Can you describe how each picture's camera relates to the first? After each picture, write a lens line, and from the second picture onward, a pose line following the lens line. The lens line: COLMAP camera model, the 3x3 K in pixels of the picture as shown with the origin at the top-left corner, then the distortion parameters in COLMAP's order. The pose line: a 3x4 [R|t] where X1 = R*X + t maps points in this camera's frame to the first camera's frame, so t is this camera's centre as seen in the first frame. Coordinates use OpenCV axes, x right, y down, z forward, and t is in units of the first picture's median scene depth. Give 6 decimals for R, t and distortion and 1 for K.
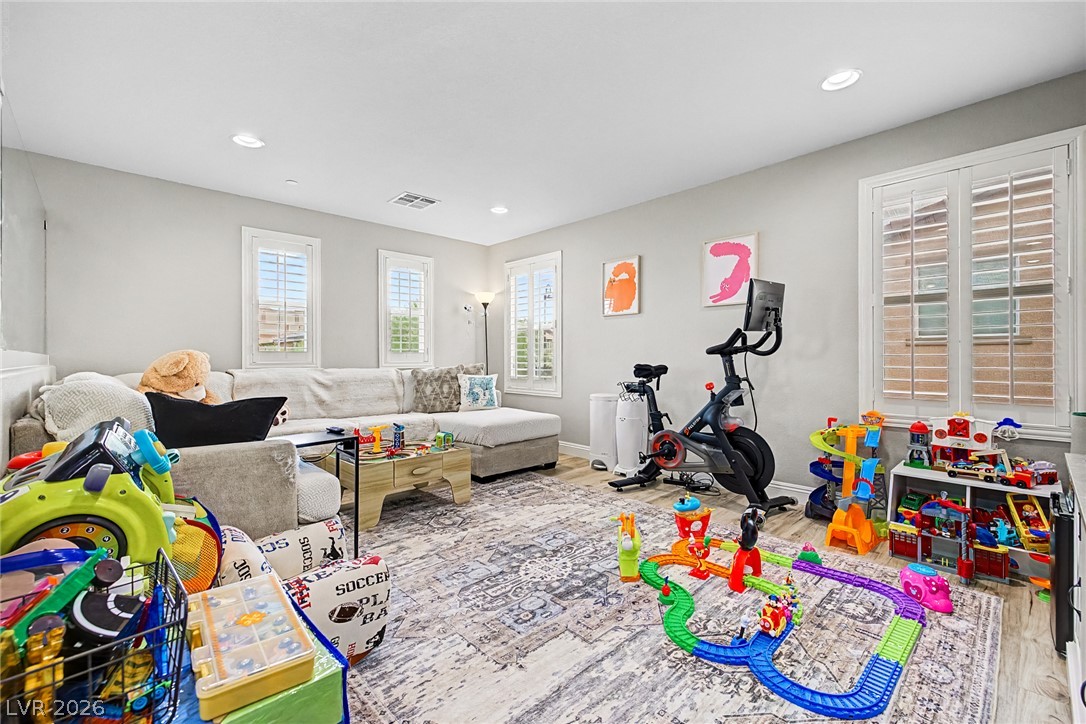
lens RADIAL K [[459.8, 0, 541.8], [0, 459.8, 357.7], [0, 0, 1]] dist [0.006964, -0.000544]
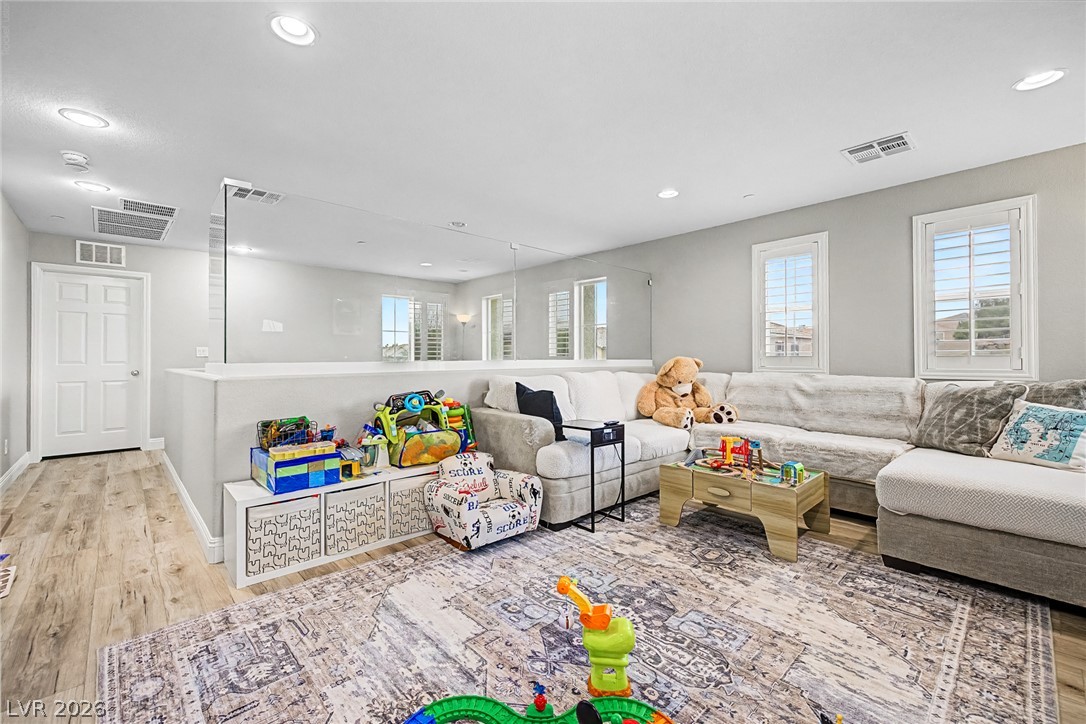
lens RADIAL K [[457.2, 0, 536.3], [0, 457.2, 355.9], [0, 0, 1]] dist [0.006001, -0.000193]
pose [[-0.015040, -0.001539, -0.999886, 0.666196], [0.003079, 0.999994, -0.001585, -0.020869], [0.999882, -0.003103, -0.015036, 0.683386]]
